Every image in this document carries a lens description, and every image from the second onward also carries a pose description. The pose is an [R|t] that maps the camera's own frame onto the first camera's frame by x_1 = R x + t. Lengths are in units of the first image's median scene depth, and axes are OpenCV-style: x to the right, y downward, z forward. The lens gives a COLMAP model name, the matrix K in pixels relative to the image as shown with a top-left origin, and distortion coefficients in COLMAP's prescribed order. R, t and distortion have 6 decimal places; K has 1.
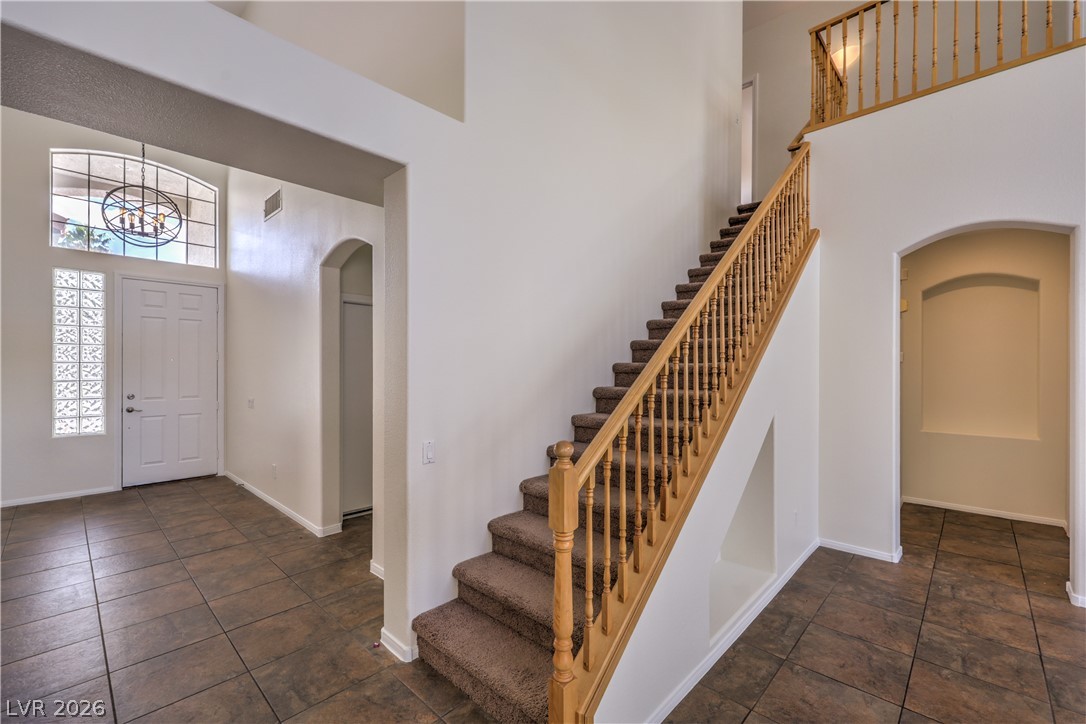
lens RADIAL K [[458.7, 0, 547.0], [0, 458.7, 368.3], [0, 0, 1]] dist [0.002304, 0.000006]
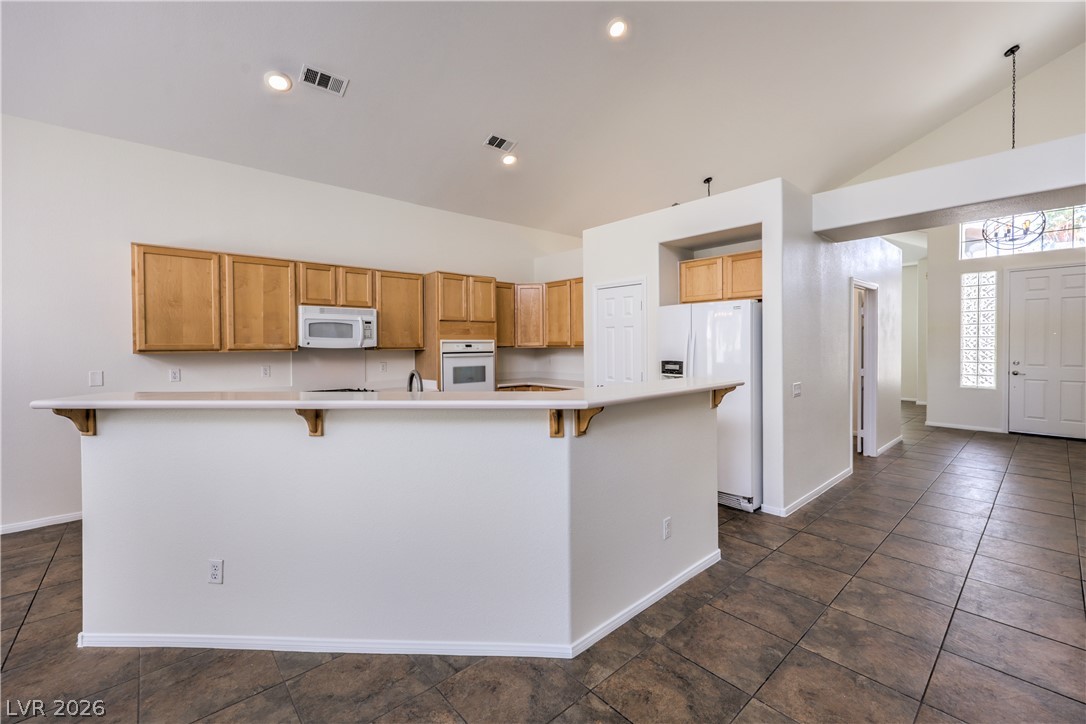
lens RADIAL K [[450.5, 0, 555.1], [0, 450.5, 348.8], [0, 0, 1]] dist [-0.000139, 0.000082]
pose [[-0.080539, 0.011524, -0.996685, 0.517137], [0.004149, 0.999928, 0.011226, 0.003645], [0.996743, -0.003232, -0.080581, -0.208504]]
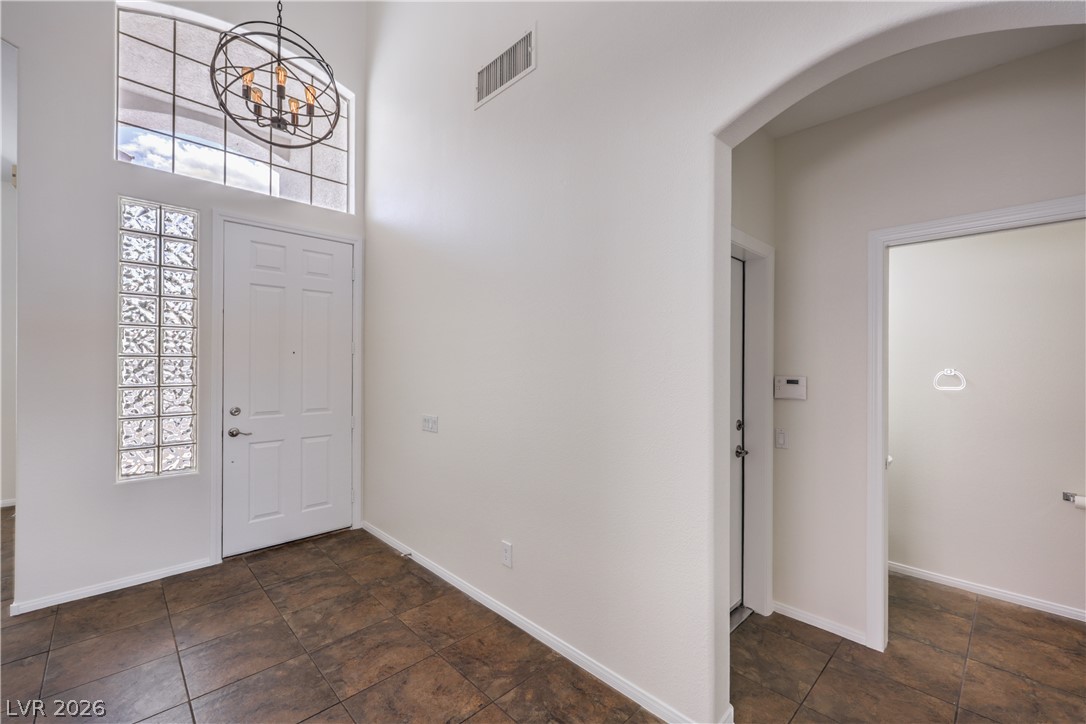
lens RADIAL K [[455.5, 0, 553.6], [0, 455.5, 364.1], [0, 0, 1]] dist [0.000811, 0.000163]
pose [[0.999270, 0.001595, -0.038165, -0.514764], [-0.001698, 0.999995, -0.002650, -0.001917], [0.038160, 0.002713, 0.999268, 0.455291]]
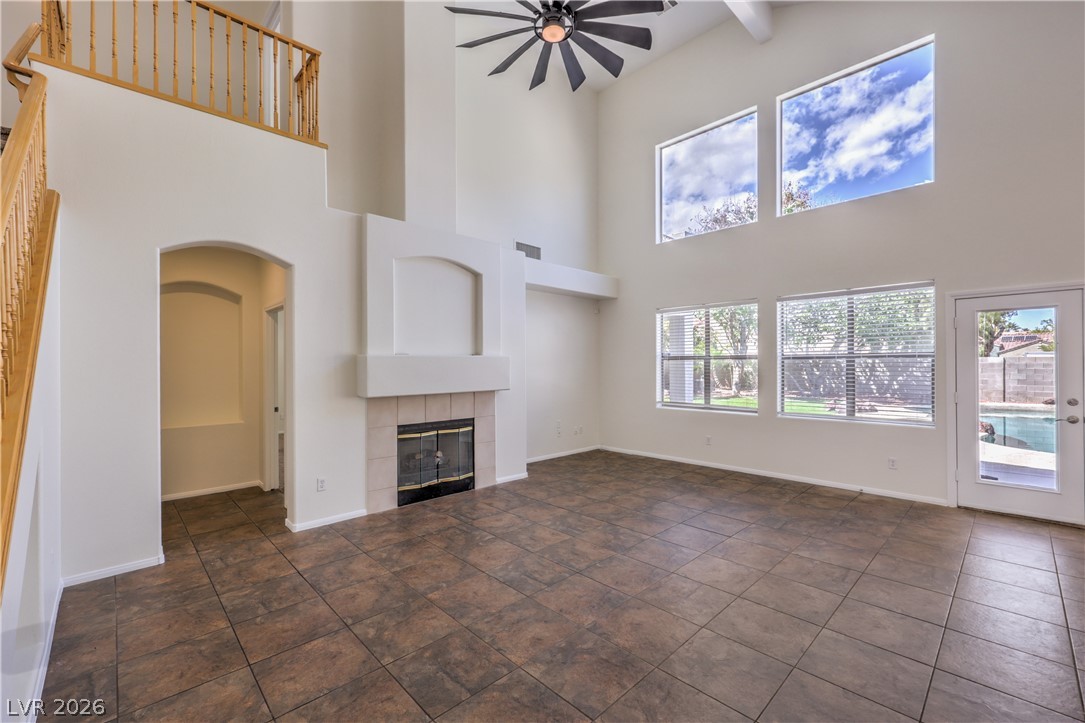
lens RADIAL K [[455.1, 0, 553.1], [0, 455.1, 363.6], [0, 0, 1]] dist [0.000811, 0.000163]
pose [[0.040750, -0.000475, 0.999169, -0.128034], [0.008309, 0.999965, 0.000136, 0.001438], [-0.999135, 0.008296, 0.040752, 0.084079]]
